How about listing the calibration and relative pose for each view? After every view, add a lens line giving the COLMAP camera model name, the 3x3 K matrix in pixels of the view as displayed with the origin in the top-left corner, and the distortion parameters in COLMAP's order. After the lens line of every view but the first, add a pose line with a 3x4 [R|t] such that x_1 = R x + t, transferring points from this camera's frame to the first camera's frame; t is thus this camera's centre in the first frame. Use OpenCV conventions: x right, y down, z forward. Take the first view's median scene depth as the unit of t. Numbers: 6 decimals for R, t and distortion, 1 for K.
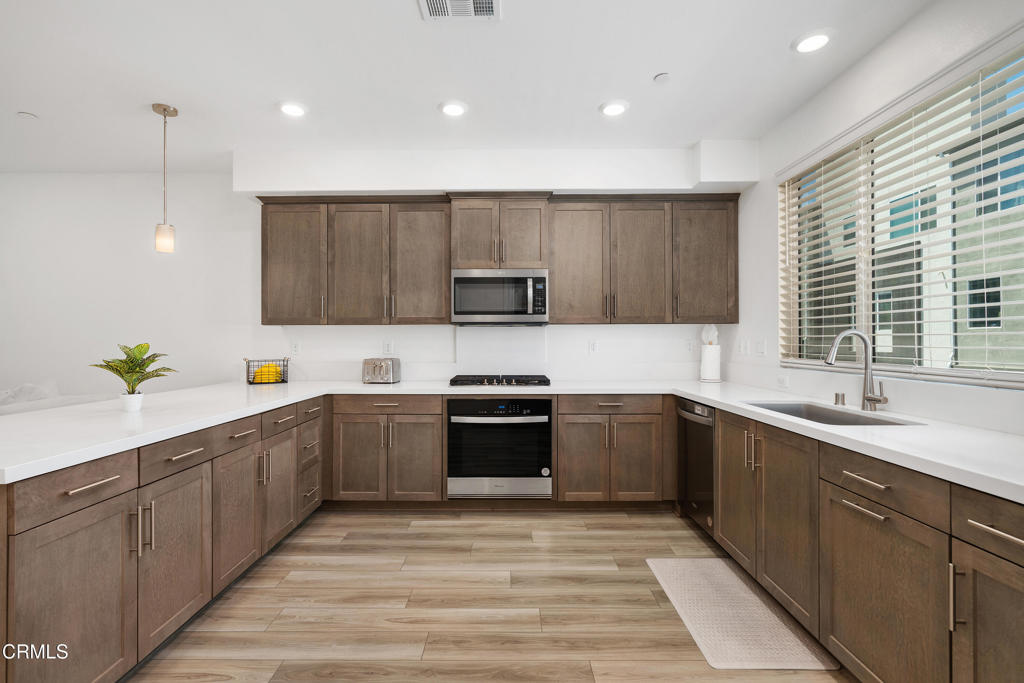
lens RADIAL K [[464.5, 0, 507.3], [0, 464.5, 341.2], [0, 0, 1]] dist [-0.001631, 0.000724]
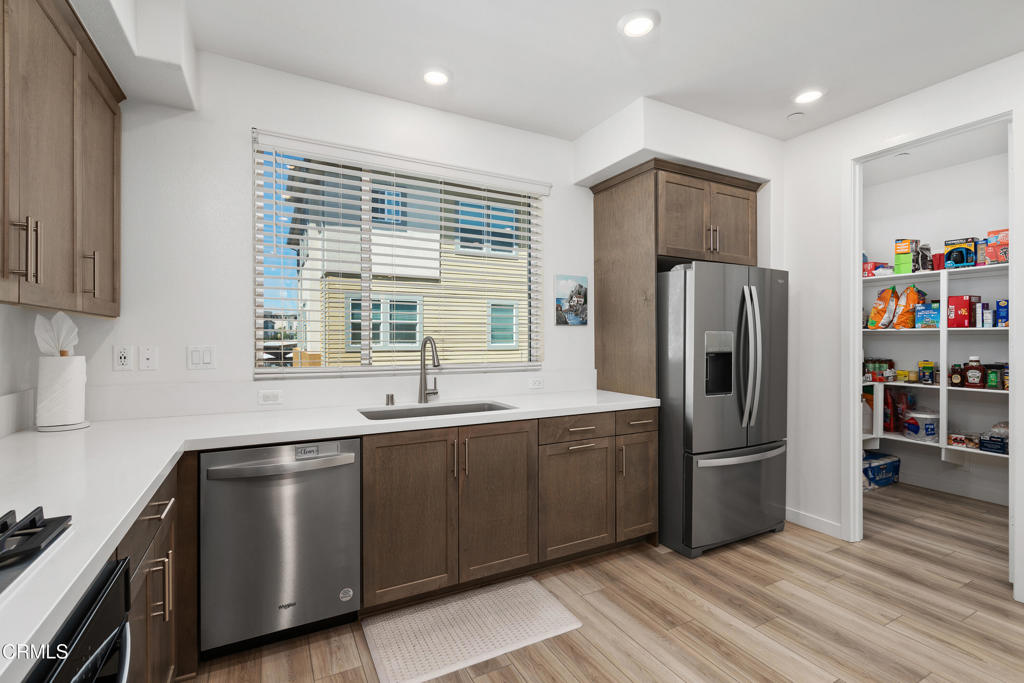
lens RADIAL K [[464.5, 0, 510.4], [0, 464.5, 339.8], [0, 0, 1]] dist [-0.001631, 0.000724]
pose [[-0.469621, 0.000260, 0.882868, -0.249728], [0.002235, 0.999997, 0.000895, -0.010543], [-0.882865, 0.002394, -0.469620, 0.842133]]
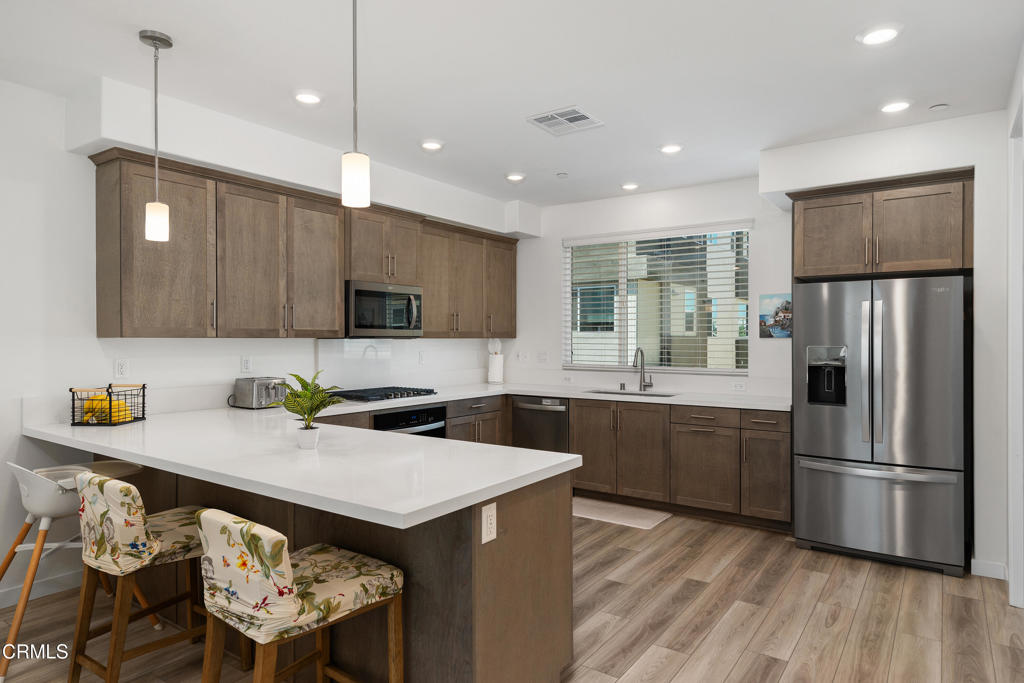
lens RADIAL K [[622.1, 0, 507.0], [0, 622.1, 339.7], [0, 0, 1]] dist [0.007234, -0.000843]
pose [[0.575414, 0.002173, 0.817859, -0.961131], [-0.001534, 0.999998, -0.001578, -0.031342], [-0.817861, -0.000346, 0.575416, 0.008464]]
